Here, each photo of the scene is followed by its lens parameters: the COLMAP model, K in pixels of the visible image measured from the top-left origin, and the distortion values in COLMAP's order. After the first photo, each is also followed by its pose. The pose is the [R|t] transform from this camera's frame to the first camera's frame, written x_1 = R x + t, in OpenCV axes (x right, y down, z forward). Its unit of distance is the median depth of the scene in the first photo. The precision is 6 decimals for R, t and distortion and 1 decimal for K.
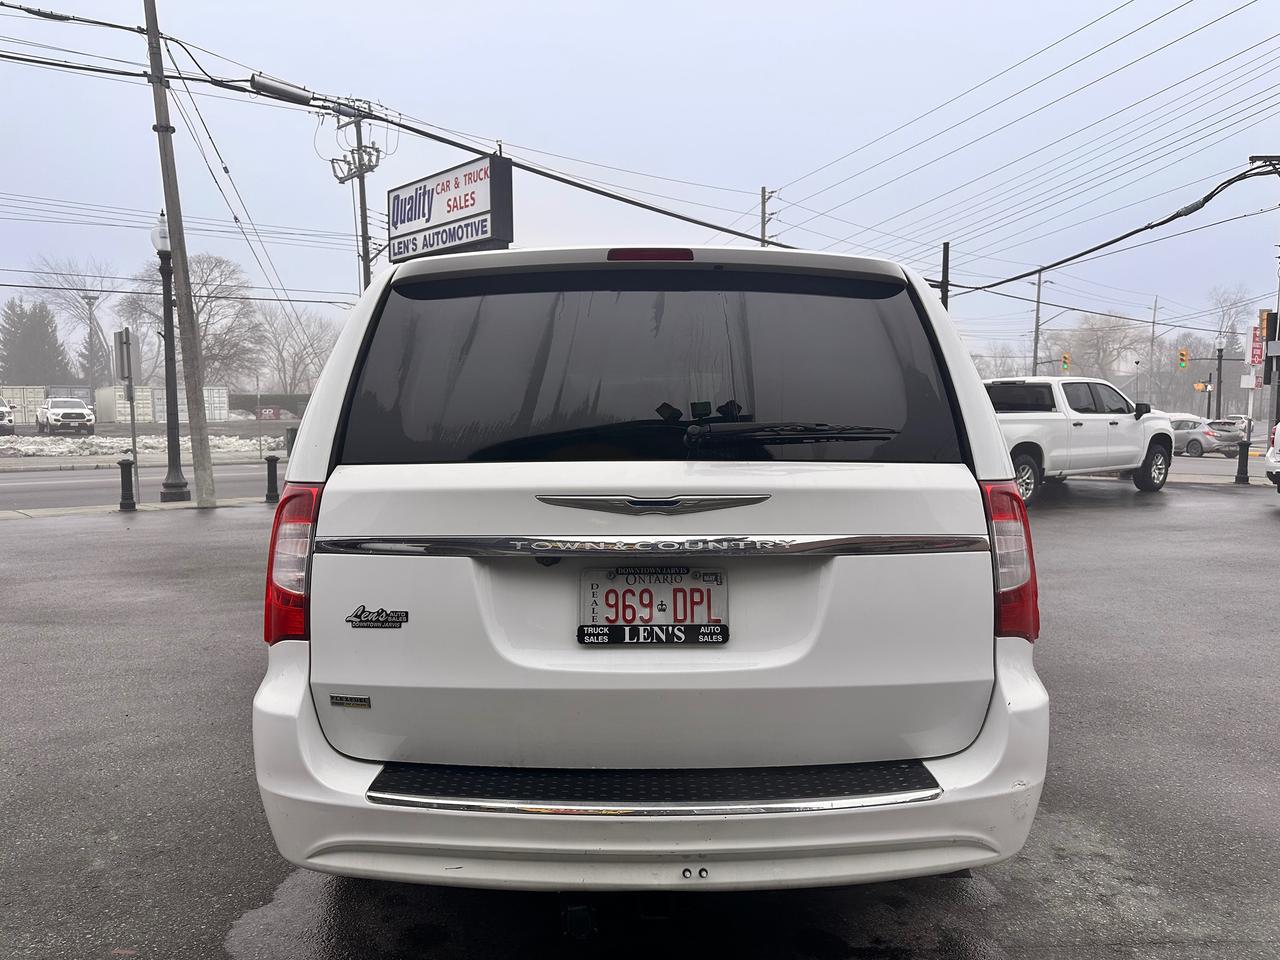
lens RADIAL K [[896.8, 0, 644.1], [0, 896.8, 484.4], [0, 0, 1]] dist [0.046483, -0.059969]
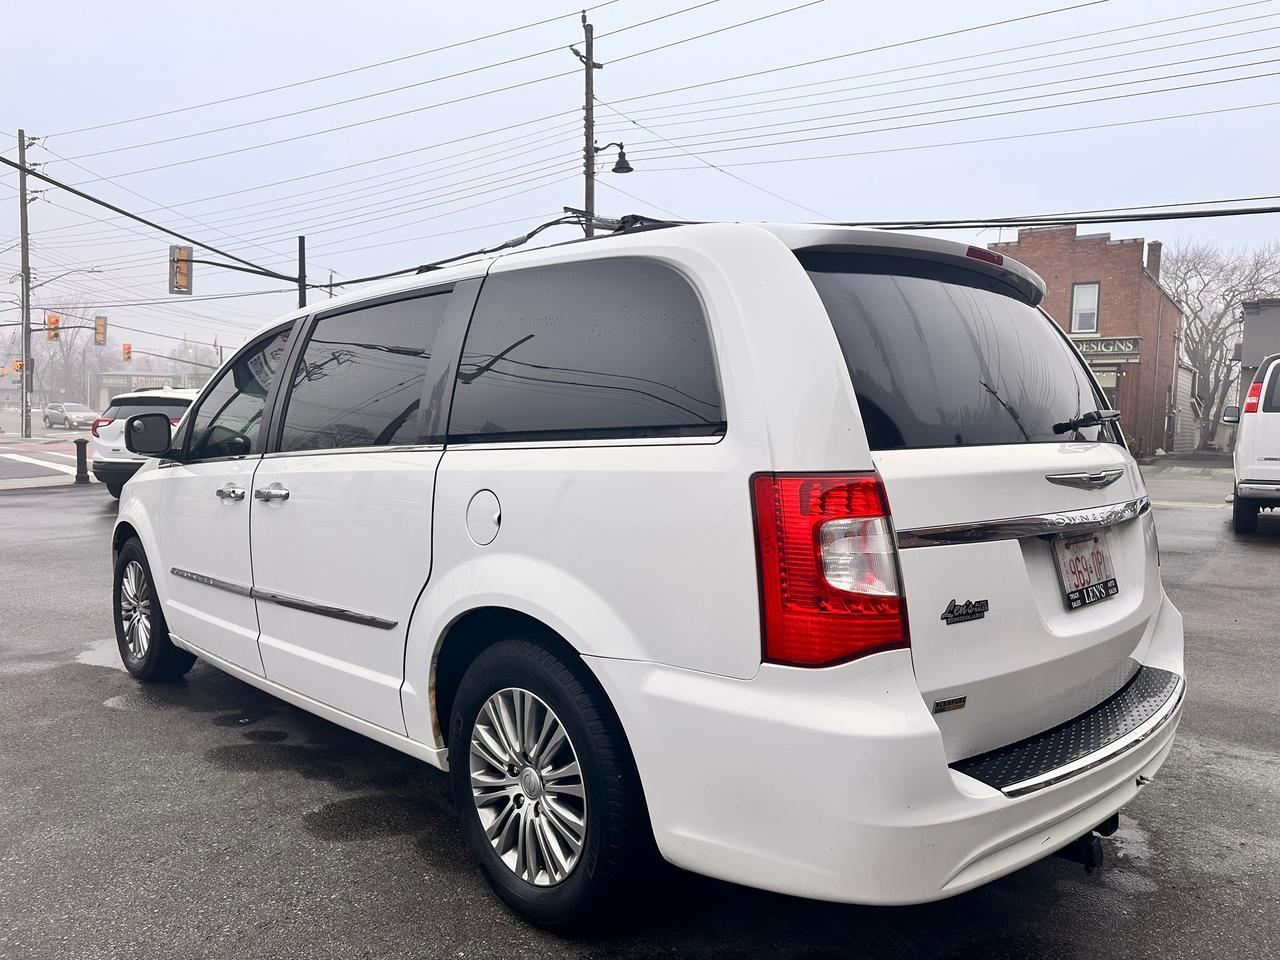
lens RADIAL K [[896.8, 0, 644.1], [0, 896.8, 484.4], [0, 0, 1]] dist [0.046483, -0.059969]
pose [[0.711566, -0.038335, 0.701573, -0.160437], [0.038339, 0.999141, 0.015710, -0.001664], [-0.701573, 0.015719, 0.712425, 0.074988]]
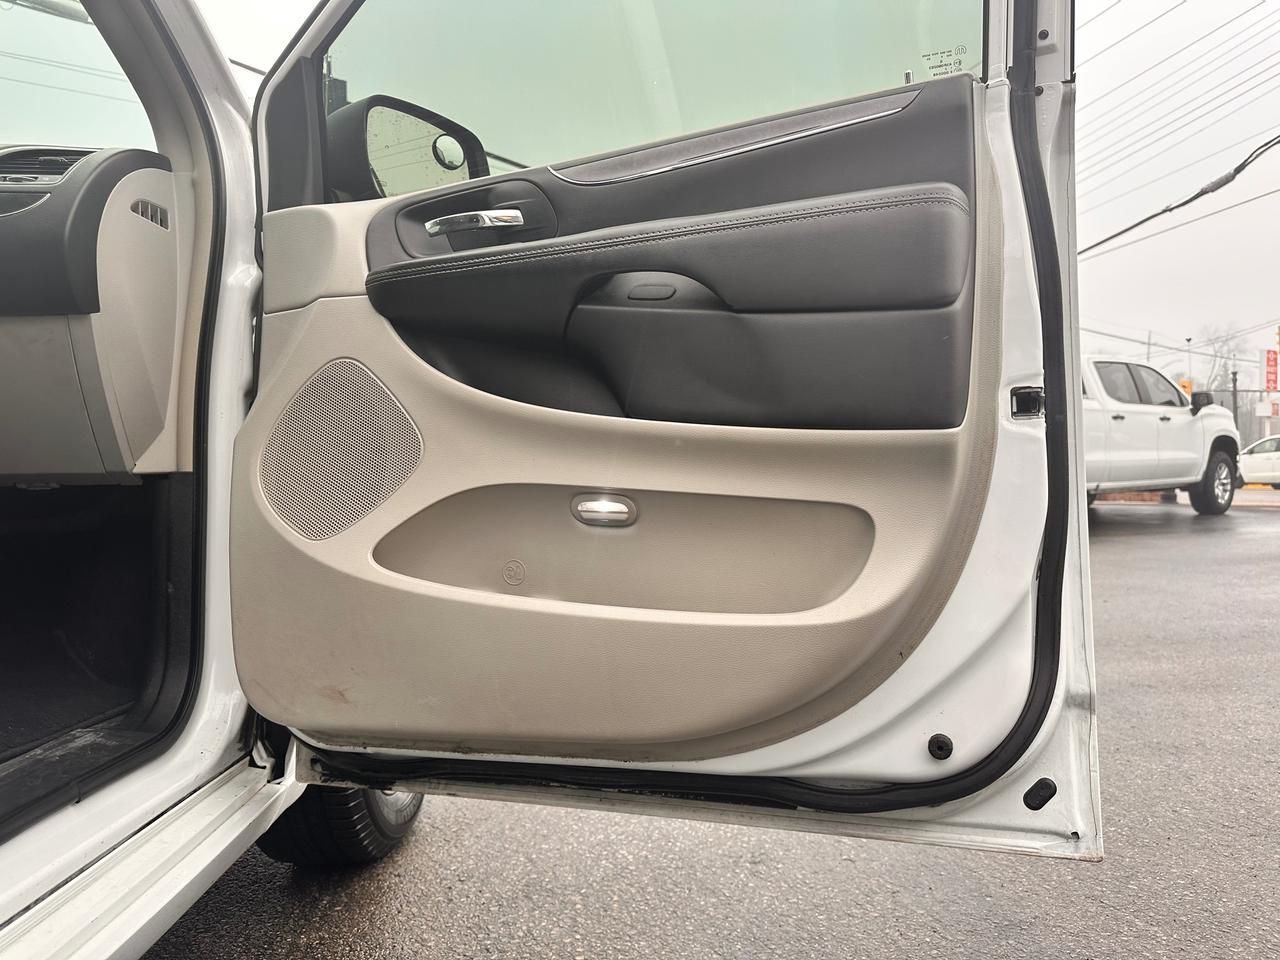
lens RADIAL K [[898.2, 0, 641.5], [0, 898.2, 476.9], [0, 0, 1]] dist [0.036278, -0.045310]
pose [[0.999916, -0.012162, 0.004495, 0.090510], [0.012427, 0.997843, -0.064464, 0.018607], [-0.003702, 0.064515, 0.997910, 0.263123]]
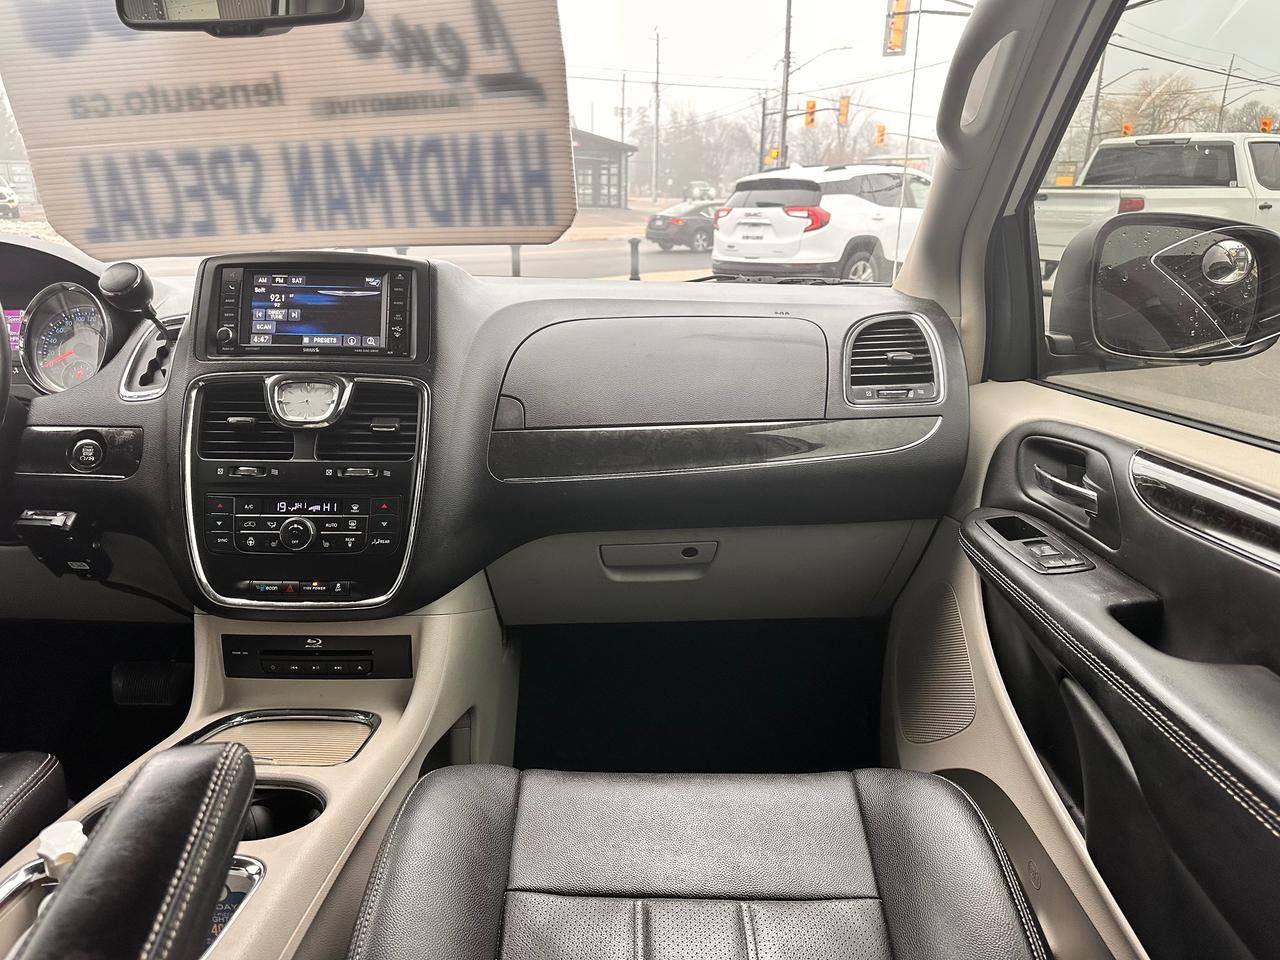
lens RADIAL K [[898.2, 0, 641.5], [0, 898.2, 476.9], [0, 0, 1]] dist [0.036278, -0.045310]
pose [[0.999962, 0.003796, -0.007786, 0.024643], [-0.001970, 0.974964, 0.222356, -0.017823], [0.008435, -0.222332, 0.974934, 0.271067]]
